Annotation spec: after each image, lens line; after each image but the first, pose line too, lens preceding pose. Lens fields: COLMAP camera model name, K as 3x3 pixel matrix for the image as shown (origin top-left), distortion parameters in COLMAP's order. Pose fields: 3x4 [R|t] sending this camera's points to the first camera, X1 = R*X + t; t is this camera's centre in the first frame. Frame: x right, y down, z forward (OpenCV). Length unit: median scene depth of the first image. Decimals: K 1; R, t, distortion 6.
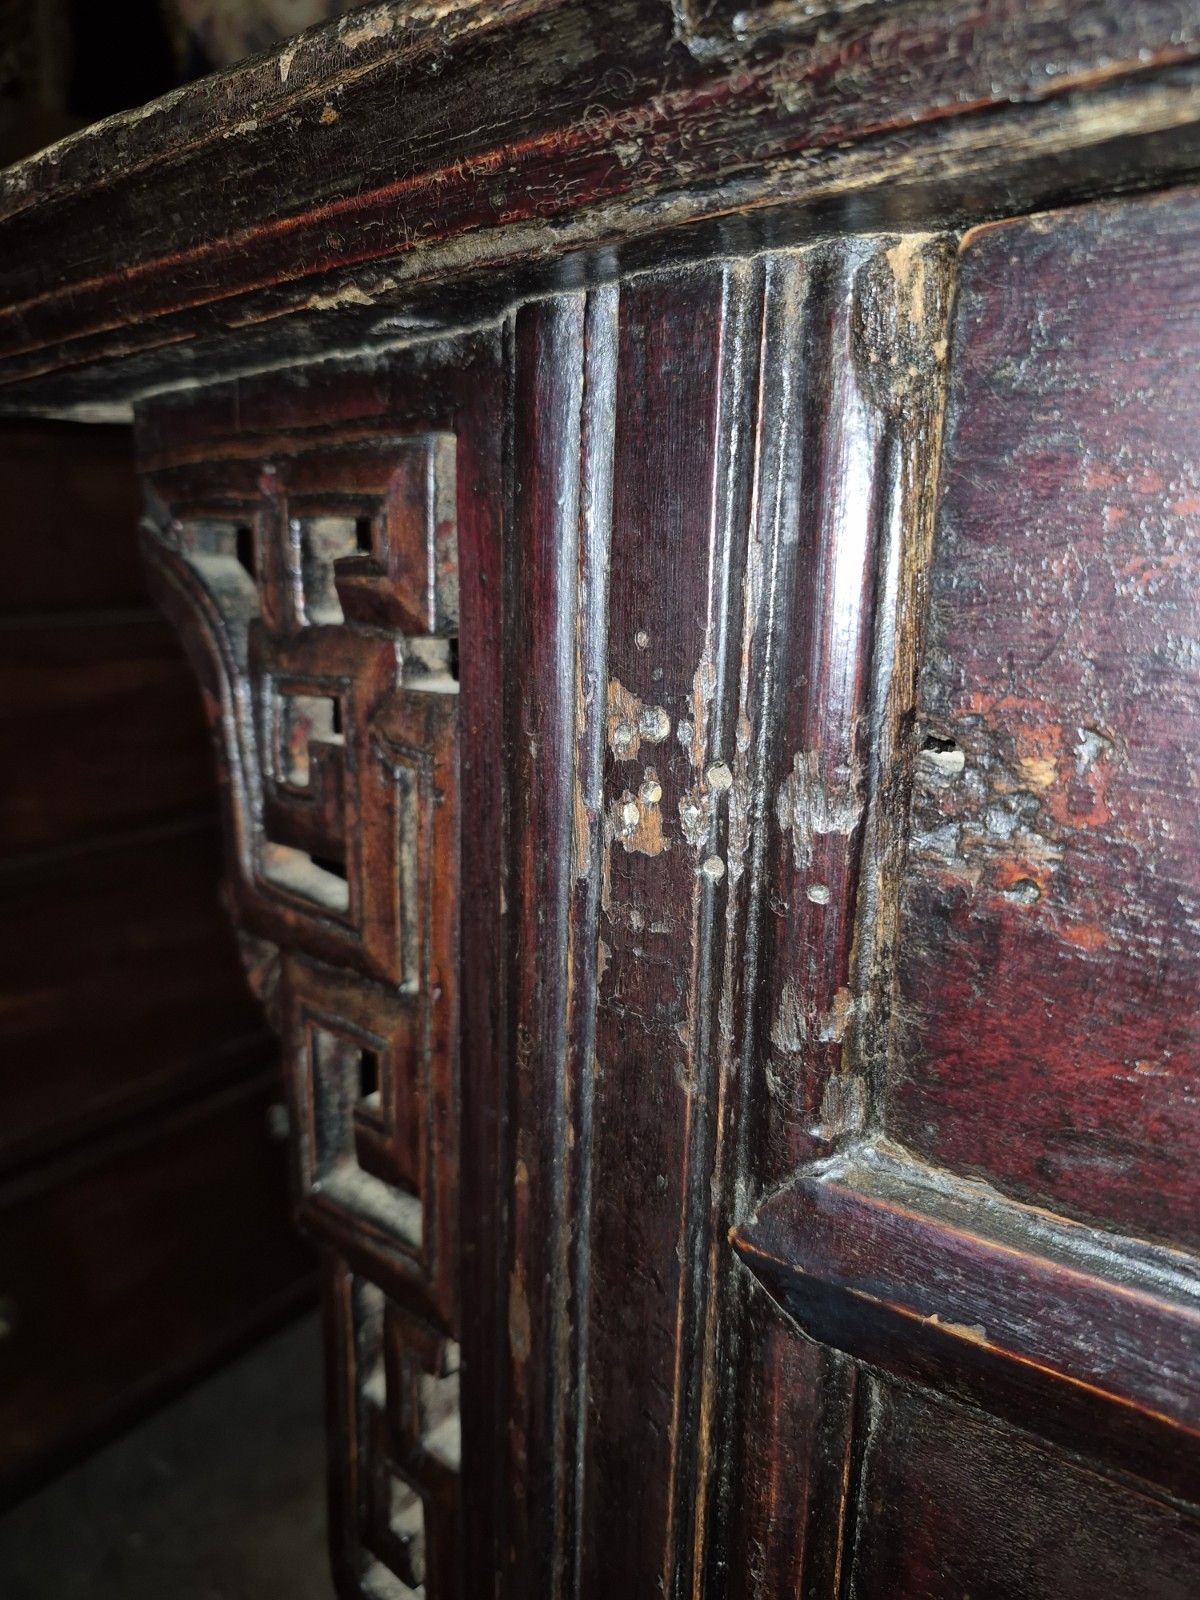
lens RADIAL K [[1145.2, 0, 600.0], [0, 1145.2, 800.0], [0, 0, 1]] dist [-0.003300, -0.002934]
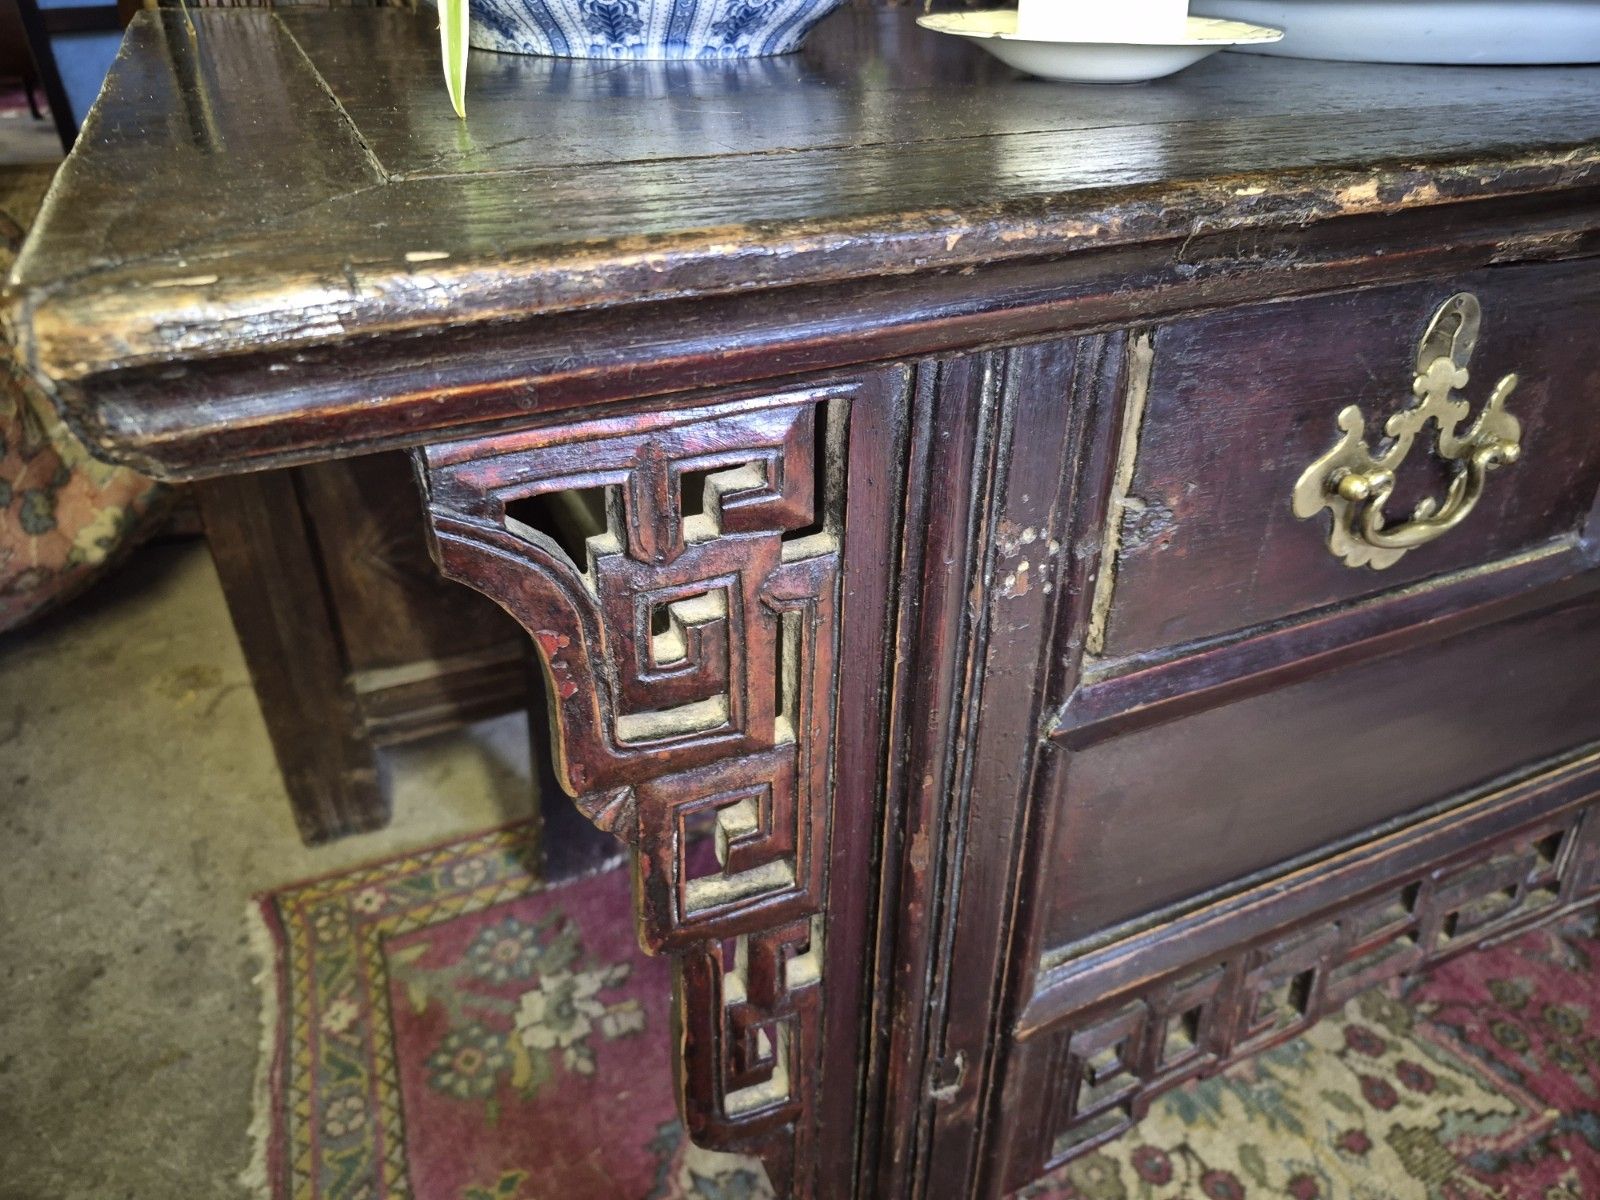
lens RADIAL K [[1145.2, 0, 810.1], [0, 1145.2, 593.5], [0, 0, 1]] dist [-0.003300, -0.002934]
pose [[0.437207, -0.452834, 0.777040, -1.659502], [0.161095, 0.889449, 0.427701, -0.864814], [-0.884816, -0.061816, 0.461823, 0.423399]]
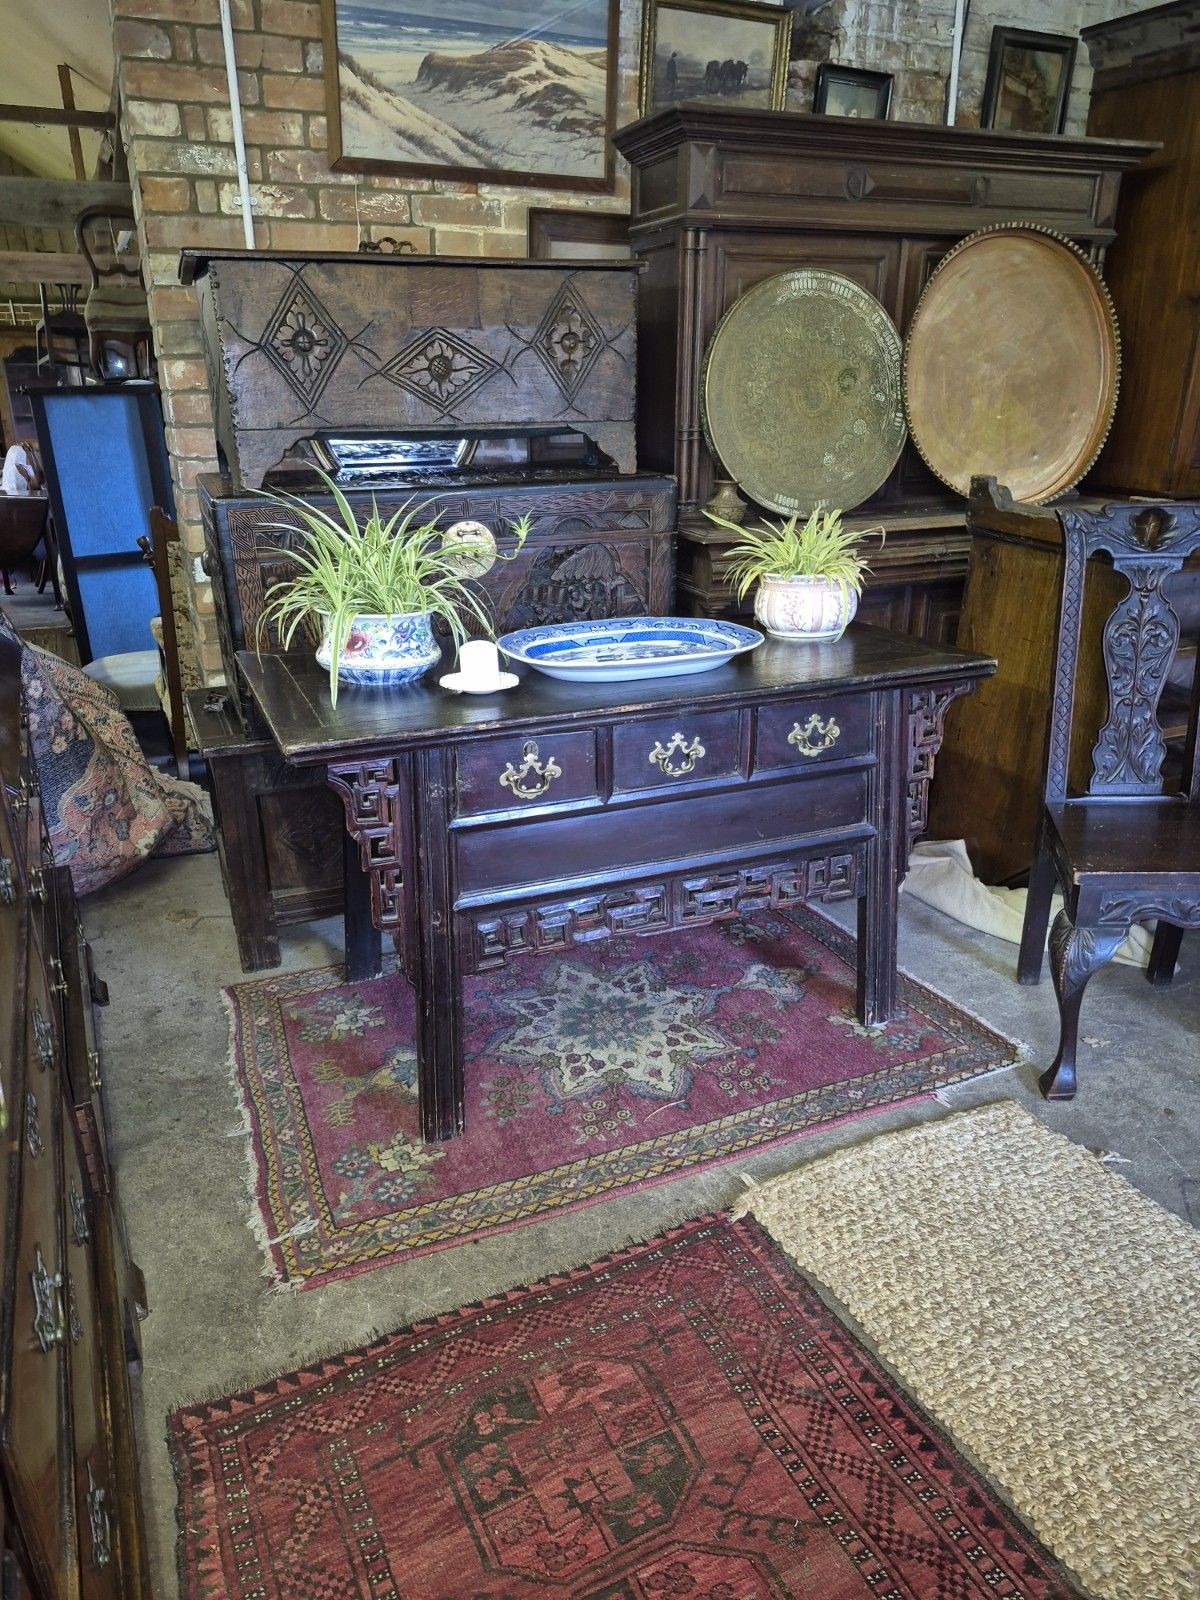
lens RADIAL K [[1105.6, 0, 597.7], [0, 1105.6, 787.7], [0, 0, 1]] dist [0.114061, -0.152847]
pose [[0.466702, -0.301200, 0.831545, -7.750365], [0.172619, 0.953161, 0.248370, -2.320869], [-0.867405, 0.027626, 0.496835, -5.376532]]
